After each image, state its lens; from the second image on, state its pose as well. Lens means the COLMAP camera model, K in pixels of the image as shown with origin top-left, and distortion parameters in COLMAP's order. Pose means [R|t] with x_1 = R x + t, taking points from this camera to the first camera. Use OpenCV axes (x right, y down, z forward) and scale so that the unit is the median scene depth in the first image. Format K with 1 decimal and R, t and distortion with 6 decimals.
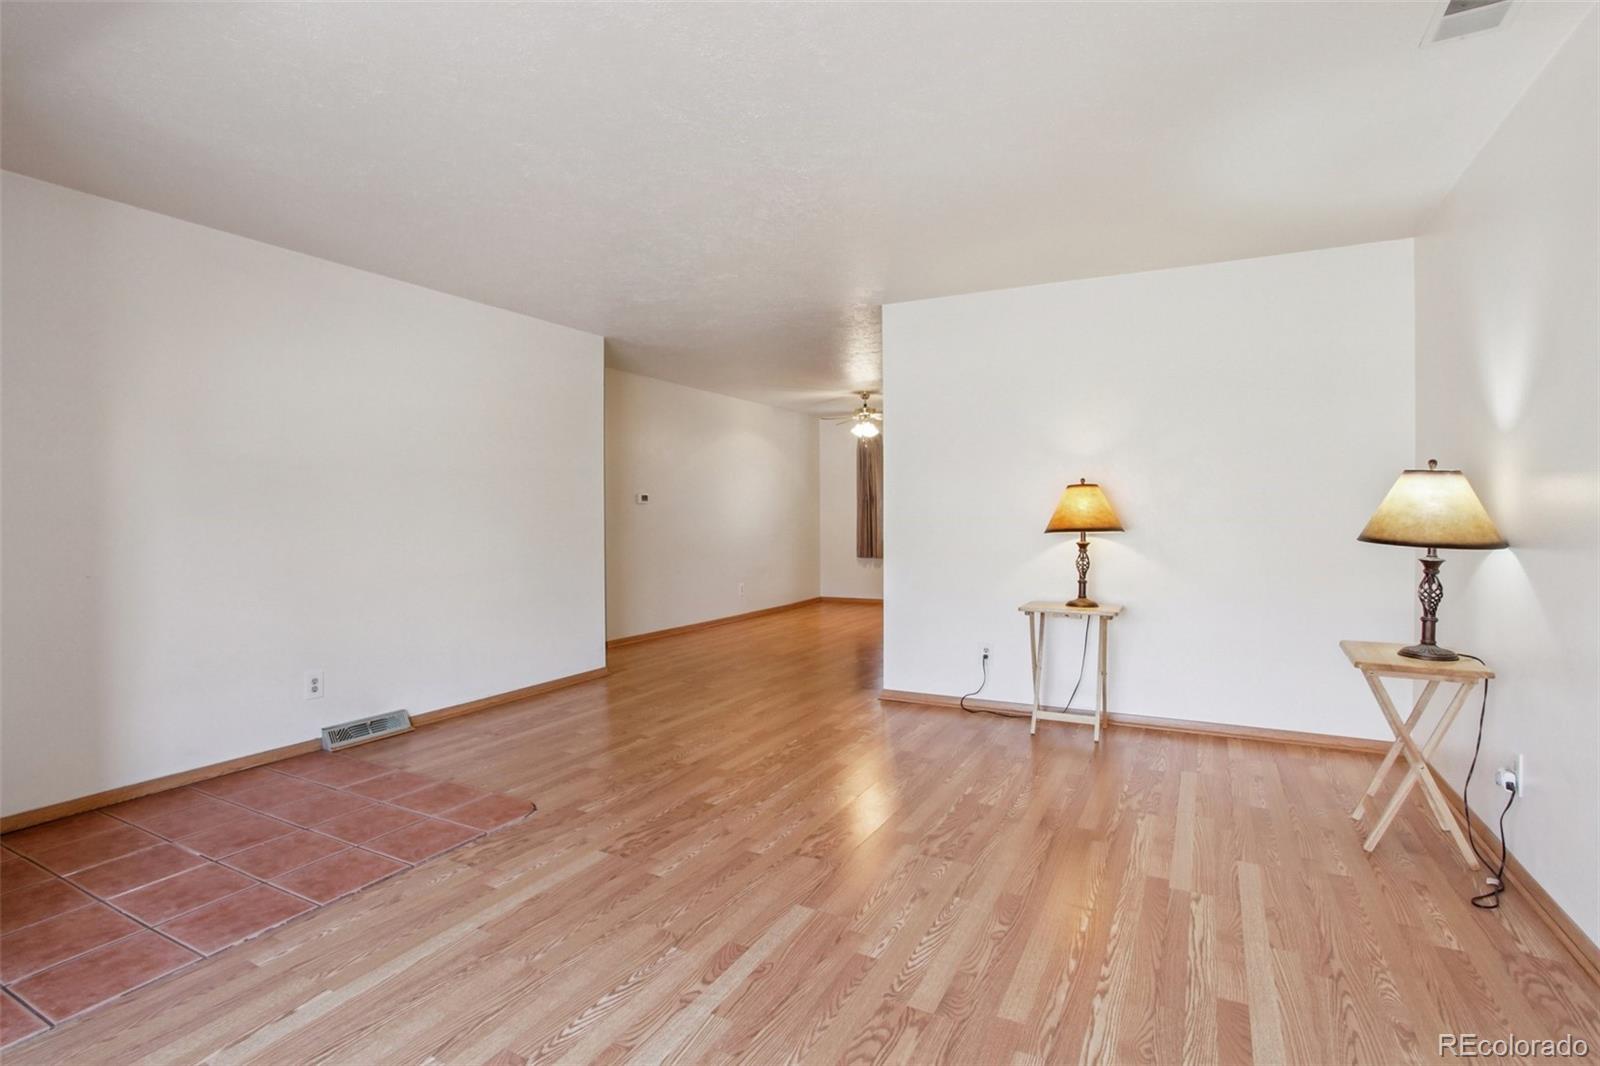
lens RADIAL K [[780.9, 0, 805.3], [0, 780.9, 525.1], [0, 0, 1]] dist [-0.035464, 0.008748]
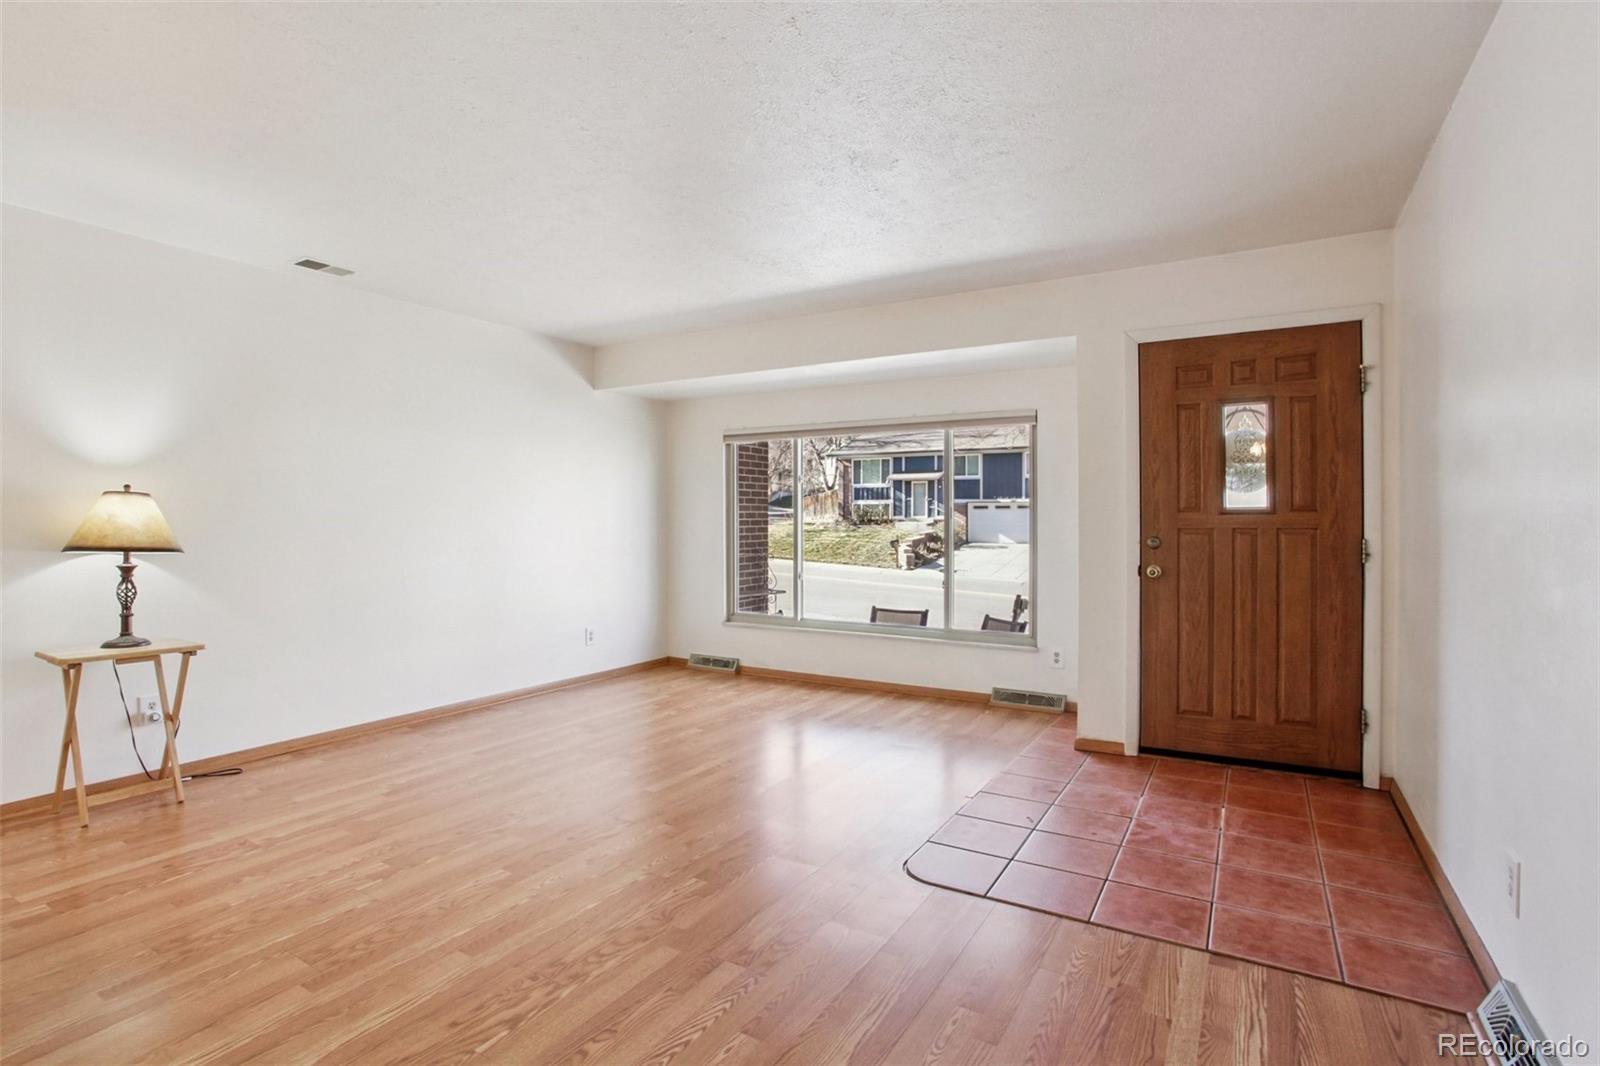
lens RADIAL K [[780.9, 0, 796.6], [0, 780.9, 530.5], [0, 0, 1]] dist [-0.035464, 0.008748]
pose [[-0.998100, 0.006997, 0.061216, -0.325075], [0.007945, 0.999852, 0.015258, -0.019918], [-0.061100, 0.015715, -0.998008, 2.125036]]
